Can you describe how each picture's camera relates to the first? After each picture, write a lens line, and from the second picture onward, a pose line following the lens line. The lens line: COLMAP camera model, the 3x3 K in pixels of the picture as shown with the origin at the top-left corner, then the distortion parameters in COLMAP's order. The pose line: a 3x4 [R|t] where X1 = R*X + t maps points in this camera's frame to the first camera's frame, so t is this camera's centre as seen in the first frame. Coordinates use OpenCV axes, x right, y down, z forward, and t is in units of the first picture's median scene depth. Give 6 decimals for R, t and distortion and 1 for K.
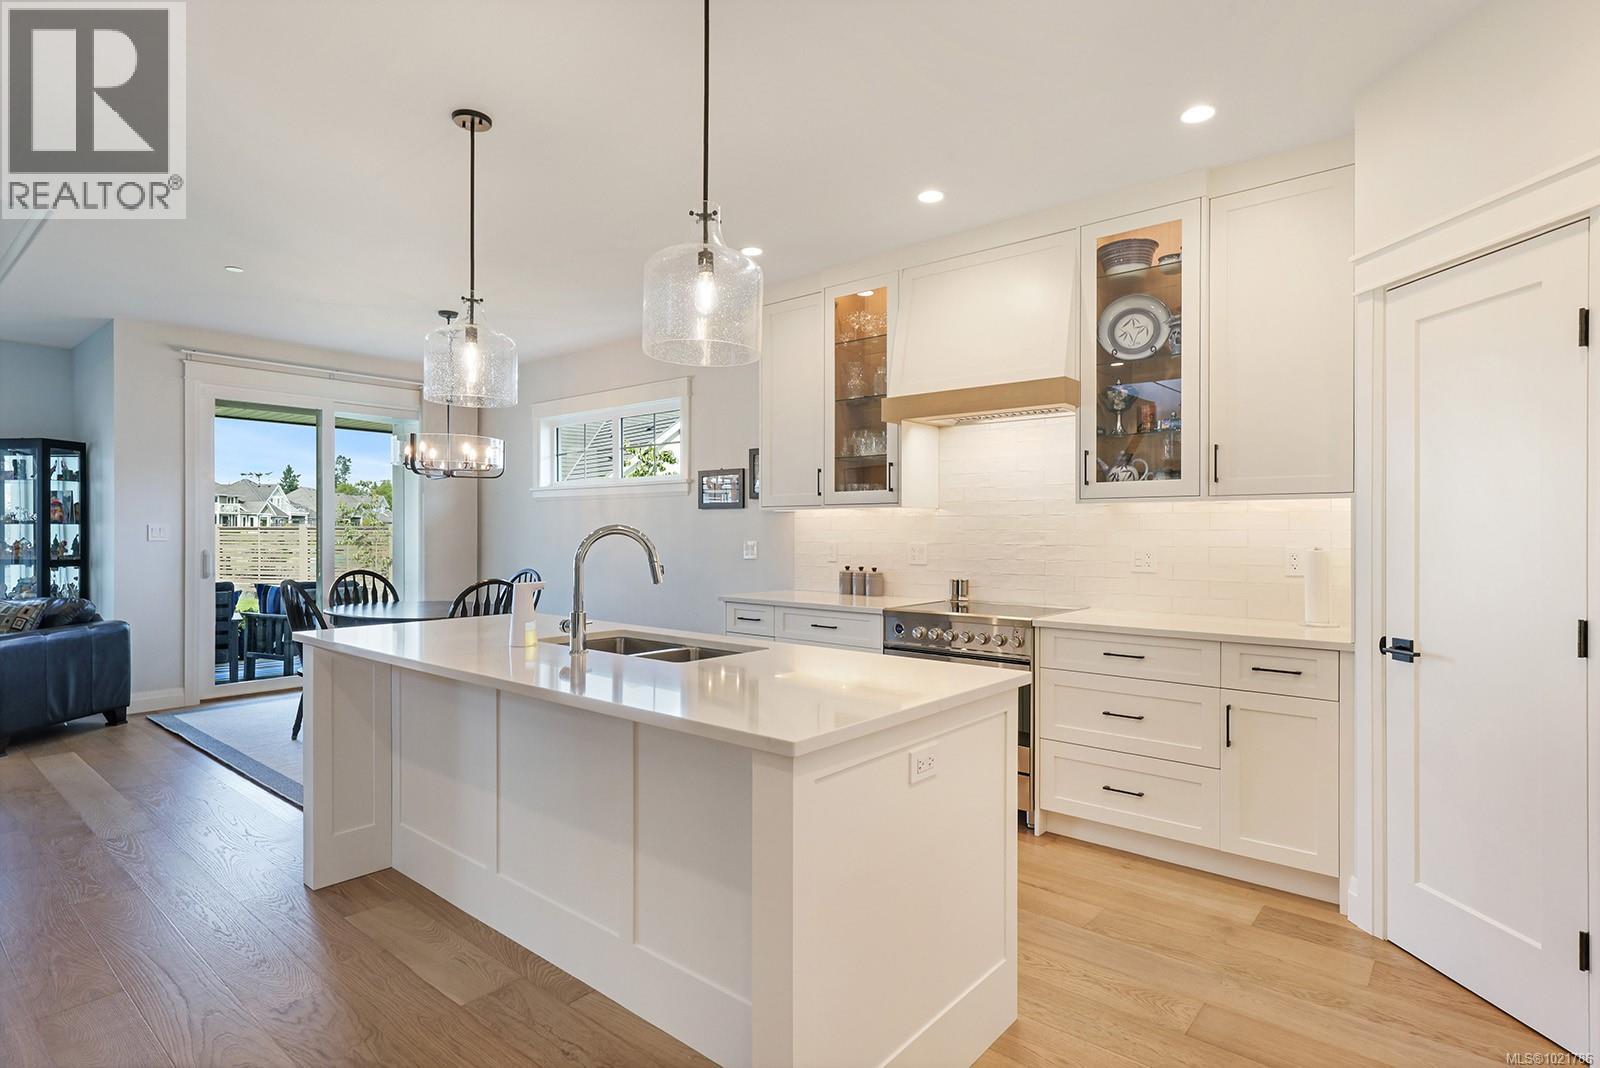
lens RADIAL K [[770.2, 0, 797.1], [0, 770.2, 528.5], [0, 0, 1]] dist [-0.007512, 0.002031]
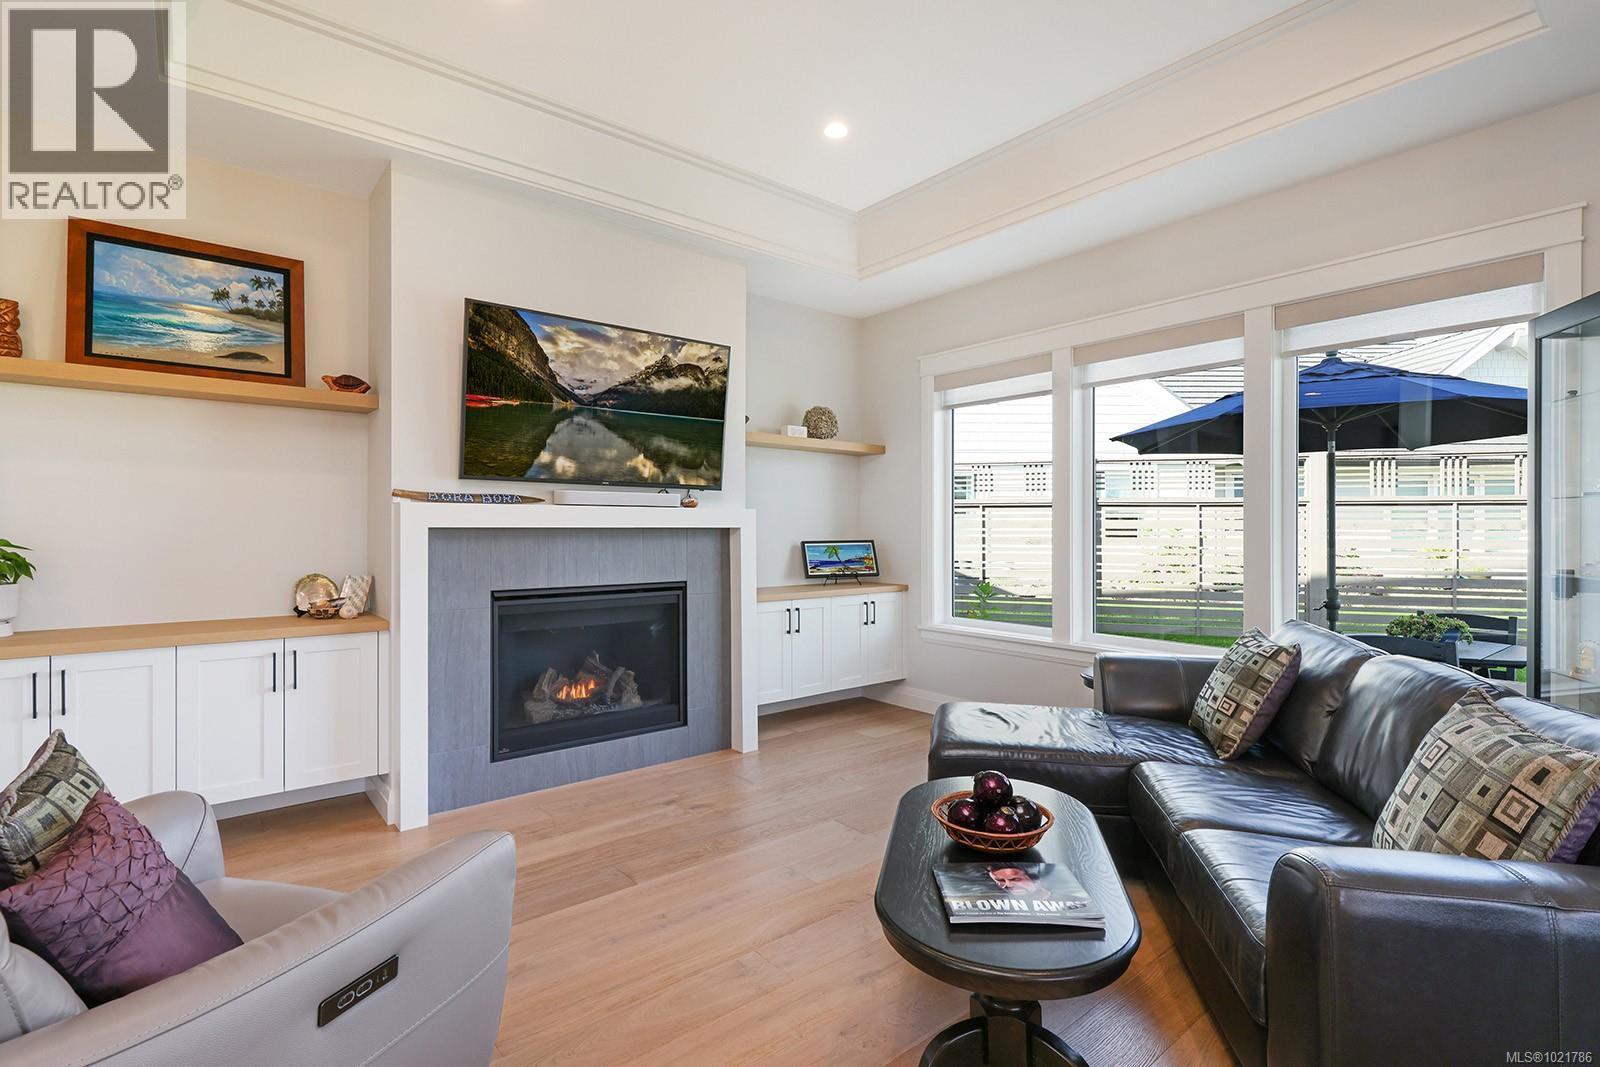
lens RADIAL K [[770.2, 0, 809.7], [0, 770.2, 529.1], [0, 0, 1]] dist [-0.007512, 0.002031]
pose [[-0.181503, -0.001741, -0.983389, -0.560319], [-0.003650, 0.999993, -0.001097, 0.015340], [0.983384, 0.003390, -0.181508, 0.648266]]
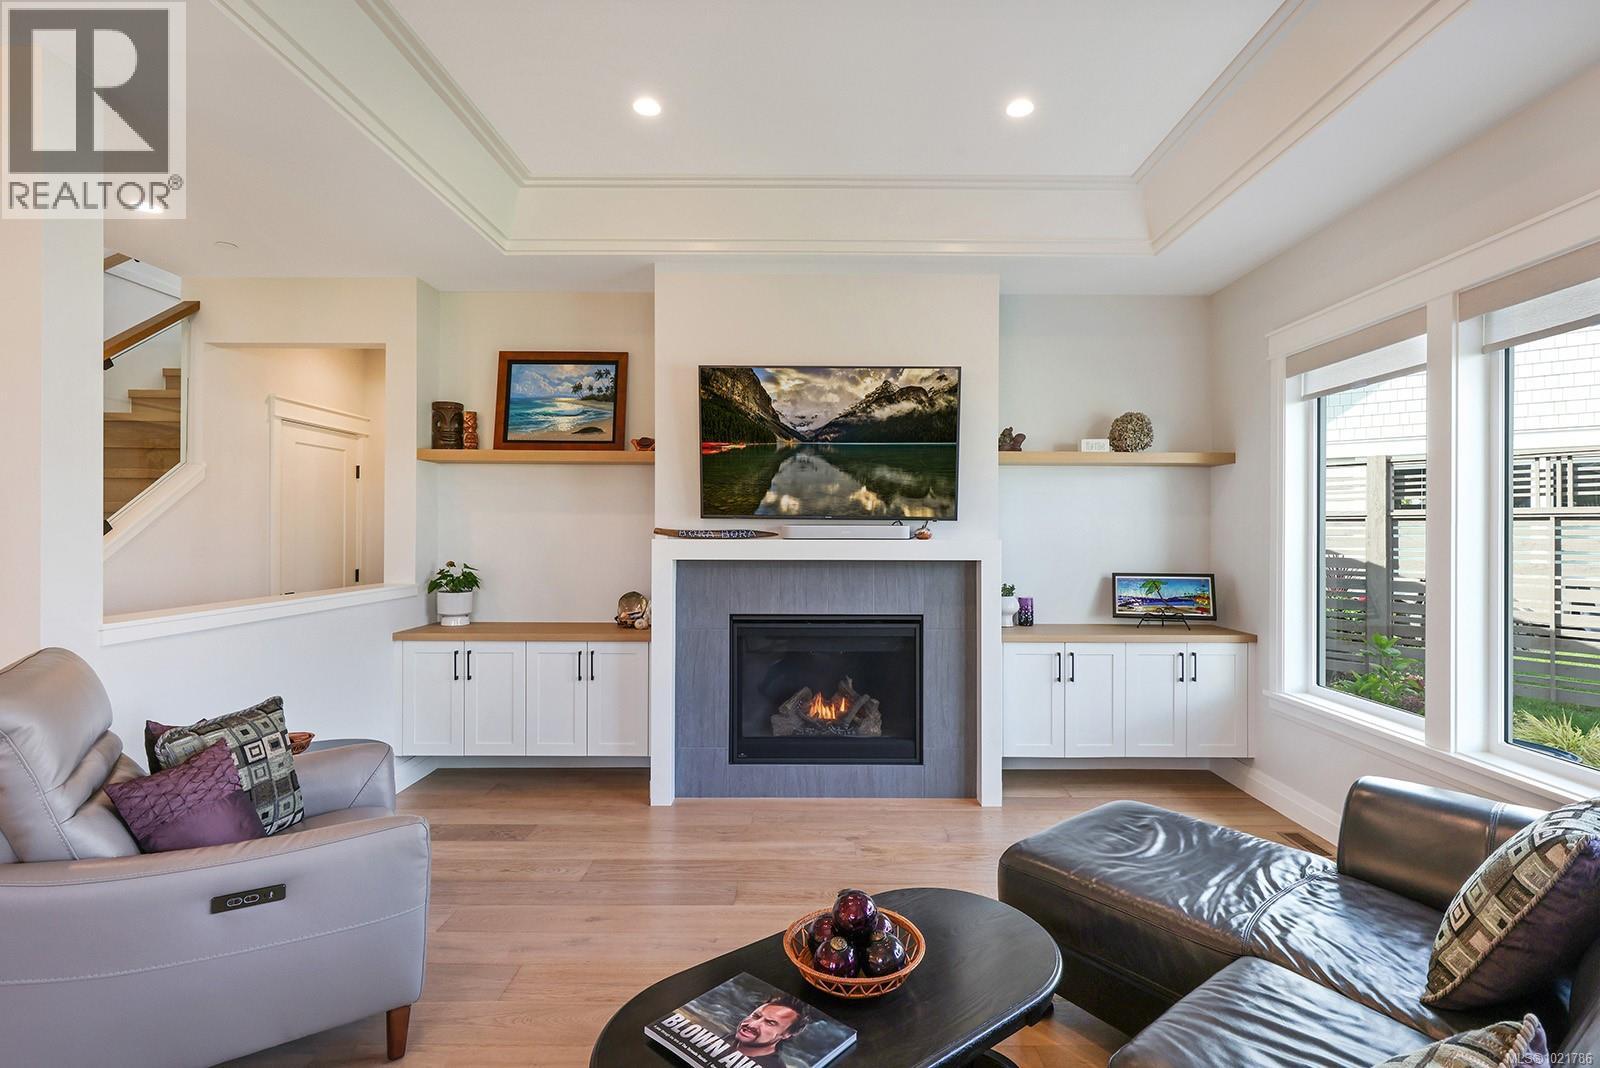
lens RADIAL K [[785.6, 0, 816.1], [0, 785.6, 526.6], [0, 0, 1]] dist [-0.001132, 0.001315]
pose [[-0.775781, -0.005614, -0.630977, -0.726097], [-0.004287, 0.999984, -0.003627, -0.013793], [0.630988, -0.000108, -0.775793, 0.899385]]
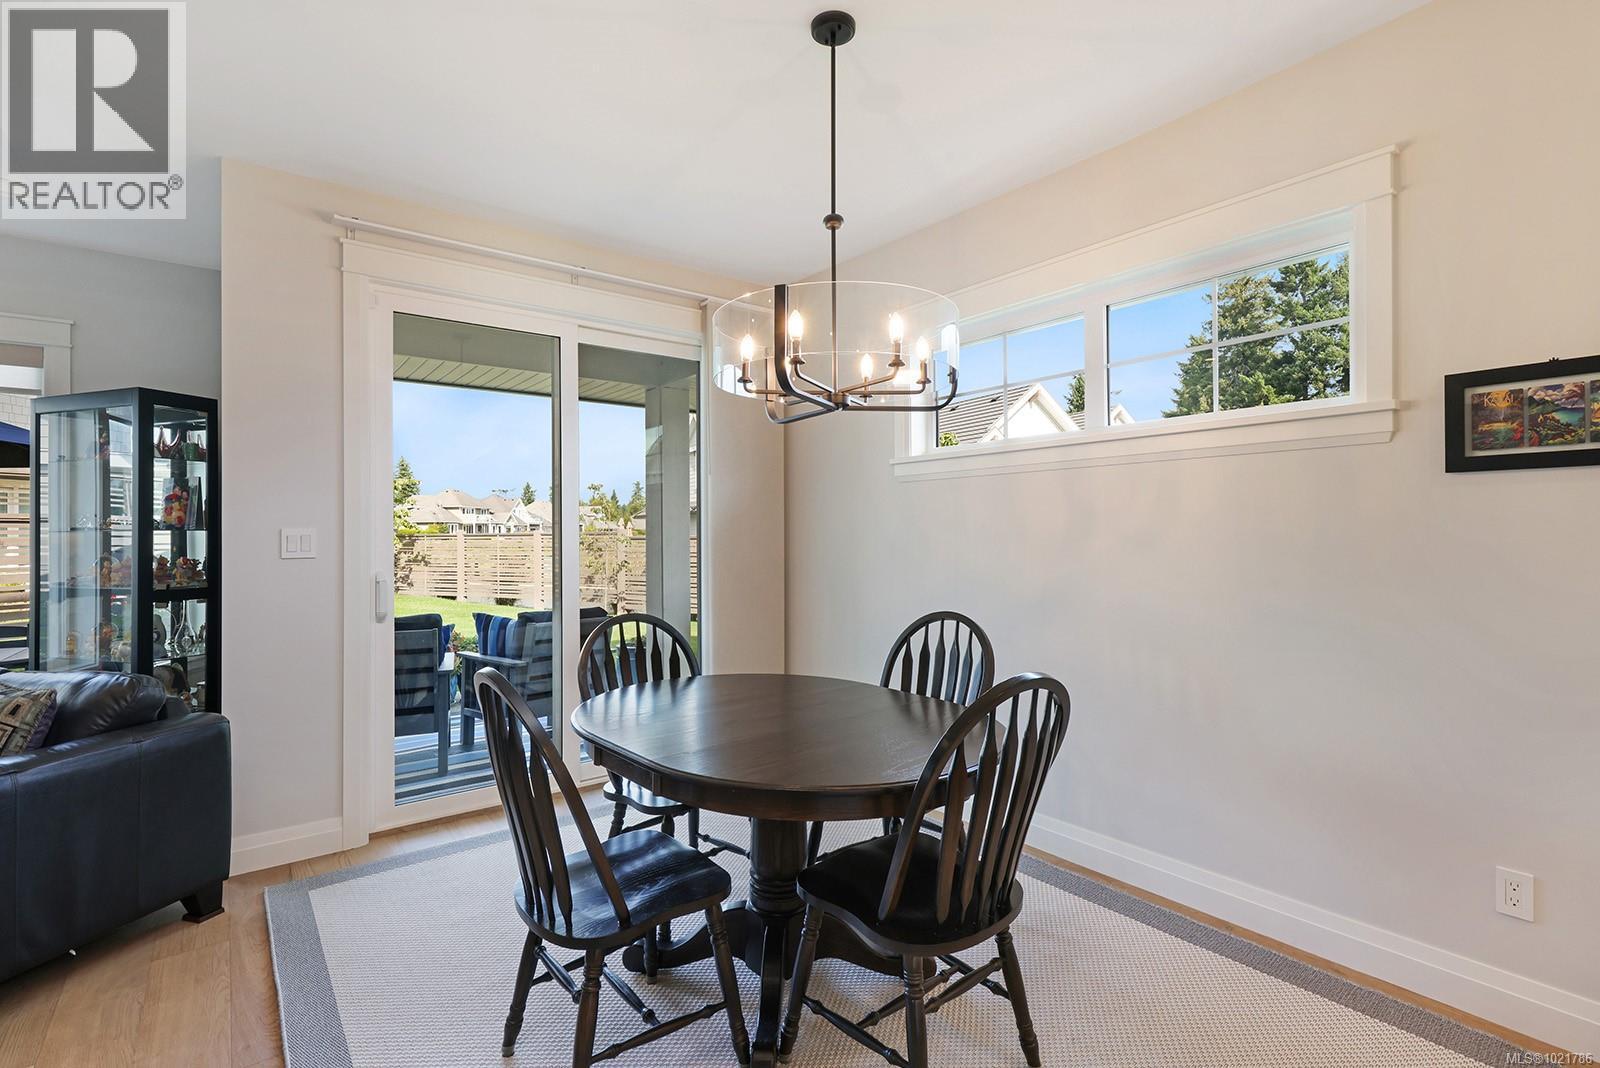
lens RADIAL K [[754.3, 0, 807.8], [0, 754.3, 521.5], [0, 0, 1]] dist [0.015680, -0.000557]
pose [[0.973792, -0.013166, -0.227061, -0.333694], [0.010254, 0.999849, -0.014001, 0.000695], [0.227211, 0.011305, 0.973780, 0.527318]]
